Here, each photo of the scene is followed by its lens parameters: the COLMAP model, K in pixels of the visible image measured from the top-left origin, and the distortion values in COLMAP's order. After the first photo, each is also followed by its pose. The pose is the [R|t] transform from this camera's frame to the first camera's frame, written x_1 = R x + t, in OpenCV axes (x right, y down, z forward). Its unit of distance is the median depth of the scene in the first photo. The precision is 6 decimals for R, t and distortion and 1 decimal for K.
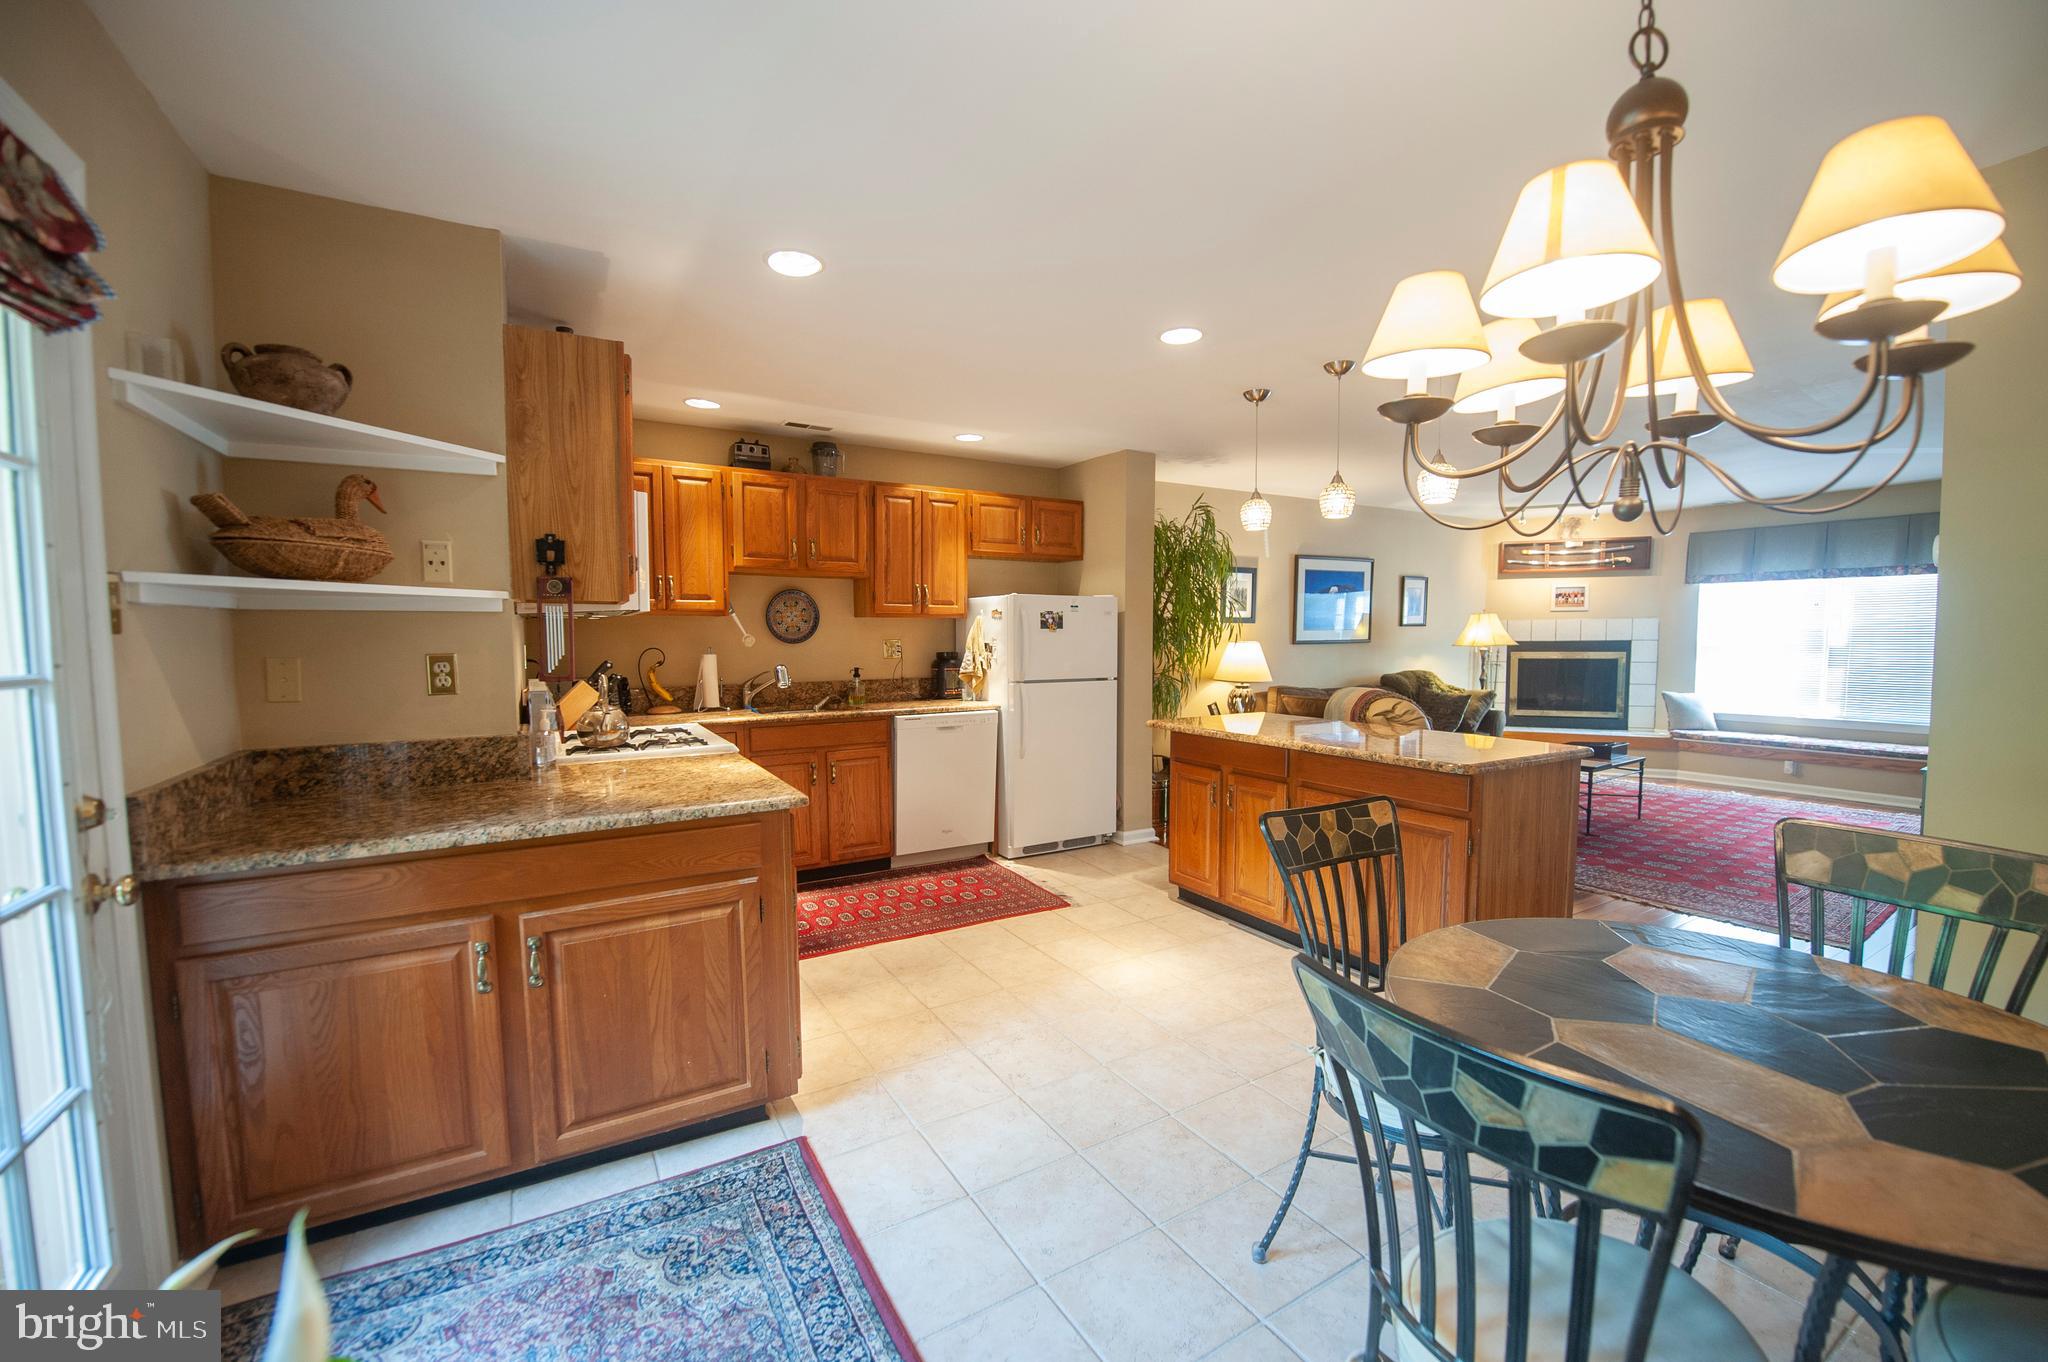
lens RADIAL K [[819.5, 0, 1023.1], [0, 819.5, 690.5], [0, 0, 1]] dist [-0.011976, -0.002716]
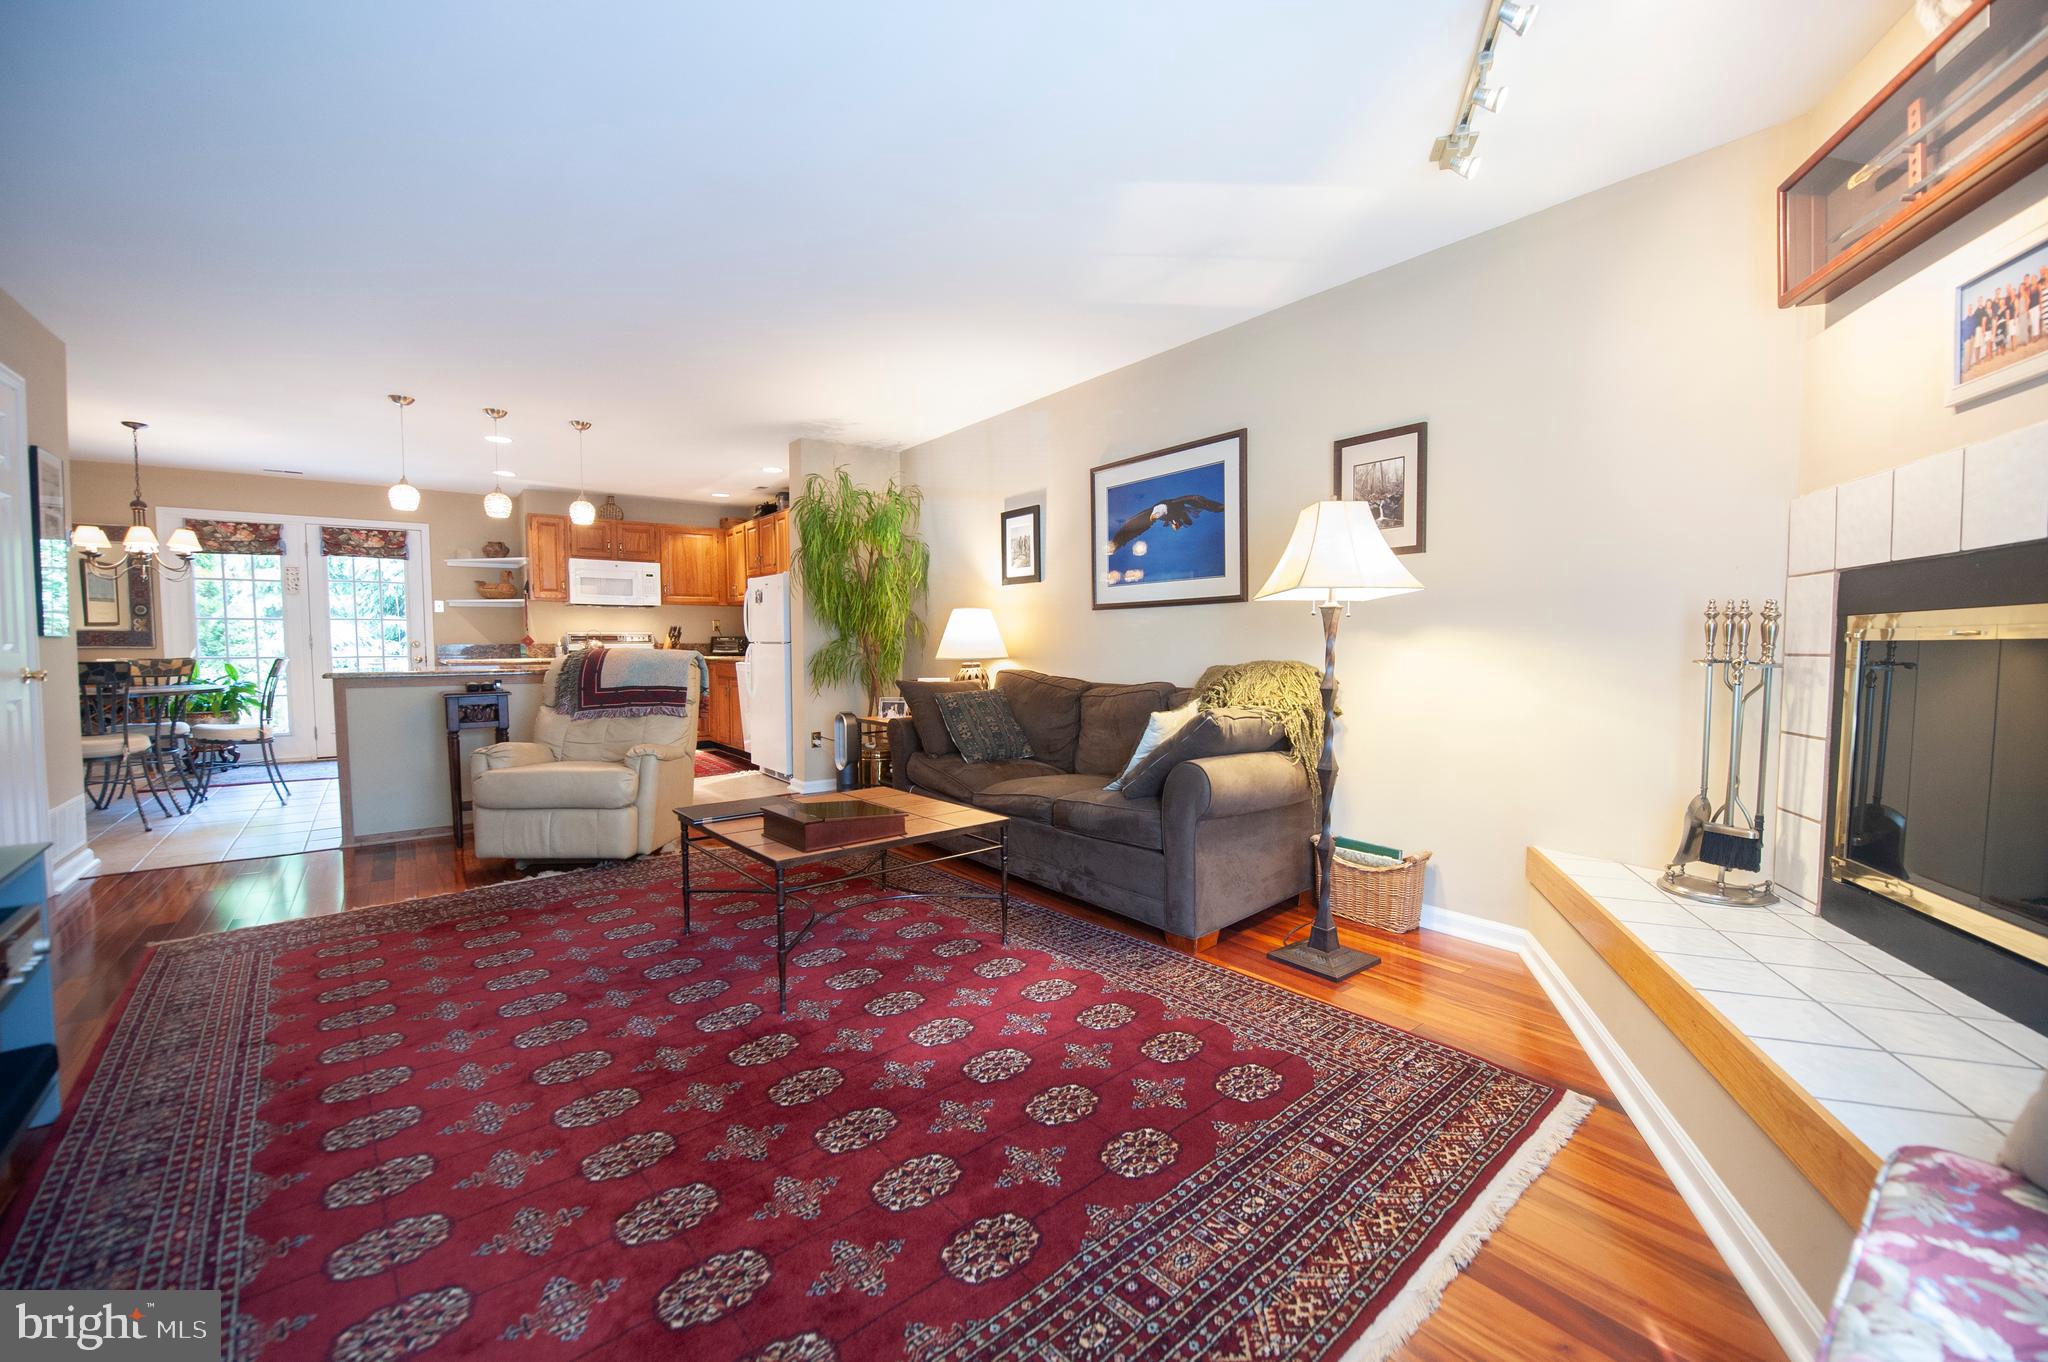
lens RADIAL K [[819.5, 0, 993.7], [0, 819.5, 740.7], [0, 0, 1]] dist [-0.011976, -0.002716]
pose [[0.105243, 0.123300, -0.986773, 1.507774], [-0.070308, 0.990723, 0.116295, -0.037696], [0.991958, 0.057139, 0.112936, 1.329071]]
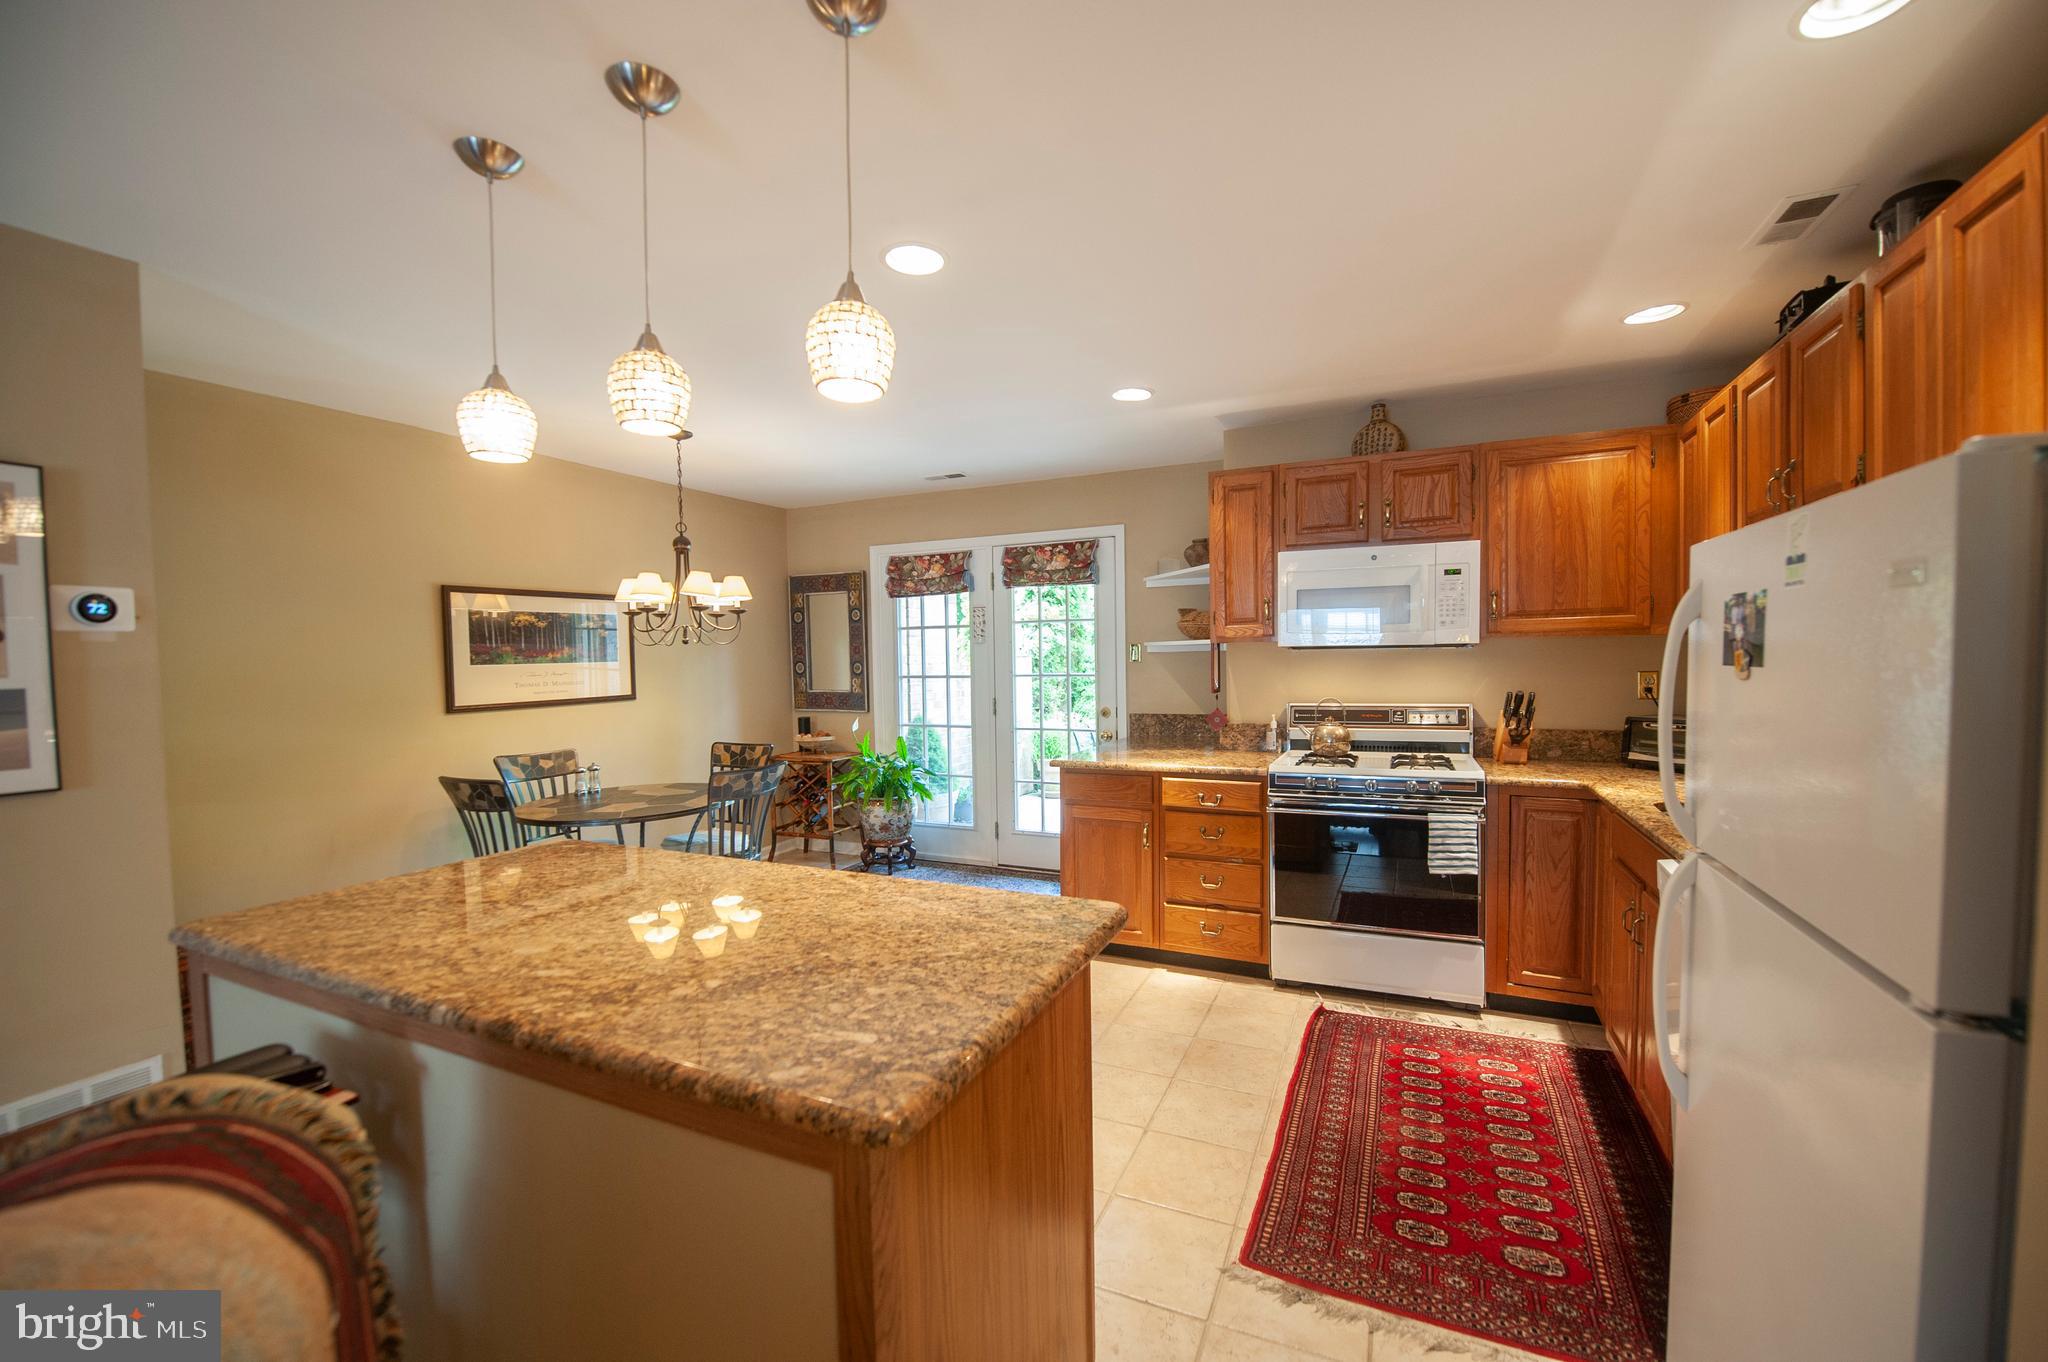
lens RADIAL K [[819.5, 0, 1027.7], [0, 819.5, 692.3], [0, 0, 1]] dist [-0.011976, -0.002716]
pose [[-0.822919, 0.040125, -0.566740, 0.367355], [-0.022181, 0.994474, 0.102615, -0.093556], [0.567725, 0.097015, -0.817482, 1.153010]]
